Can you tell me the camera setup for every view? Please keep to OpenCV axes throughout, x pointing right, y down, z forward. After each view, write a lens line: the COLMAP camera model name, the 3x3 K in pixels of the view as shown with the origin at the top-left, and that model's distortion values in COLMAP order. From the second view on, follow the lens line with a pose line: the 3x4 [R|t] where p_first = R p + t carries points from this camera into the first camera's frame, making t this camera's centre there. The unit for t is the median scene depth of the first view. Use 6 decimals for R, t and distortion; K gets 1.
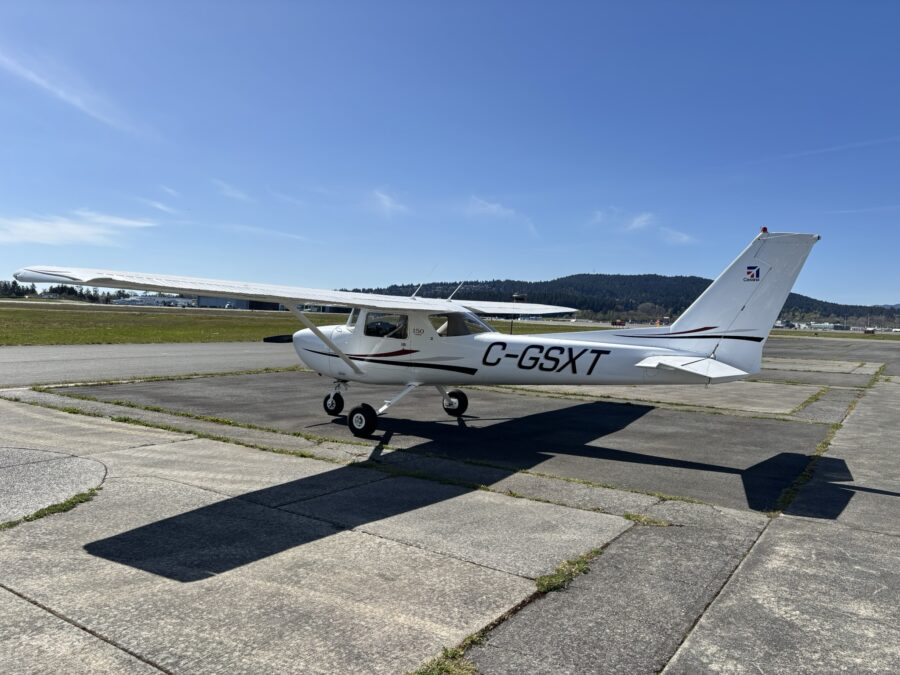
lens RADIAL K [[673.1, 0, 450.7], [0, 673.1, 348.3], [0, 0, 1]] dist [0.071635, -0.086501]
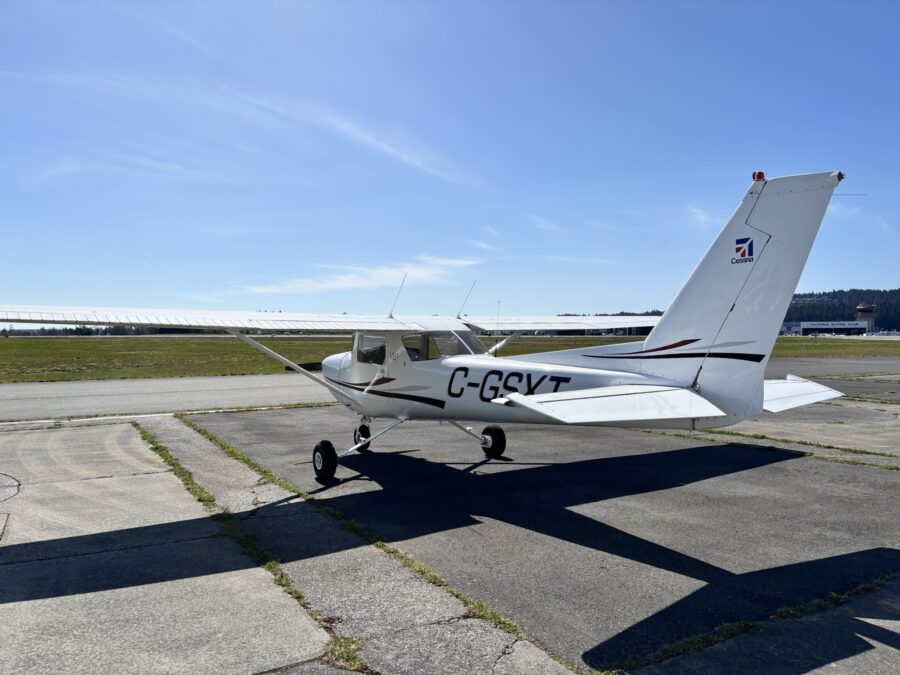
lens RADIAL K [[673.1, 0, 450.7], [0, 673.1, 348.3], [0, 0, 1]] dist [0.071635, -0.086501]
pose [[0.898785, -0.027461, -0.437529, 0.411794], [0.011950, 0.999200, -0.038165, -0.001414], [0.438227, 0.029074, 0.898394, 0.295438]]
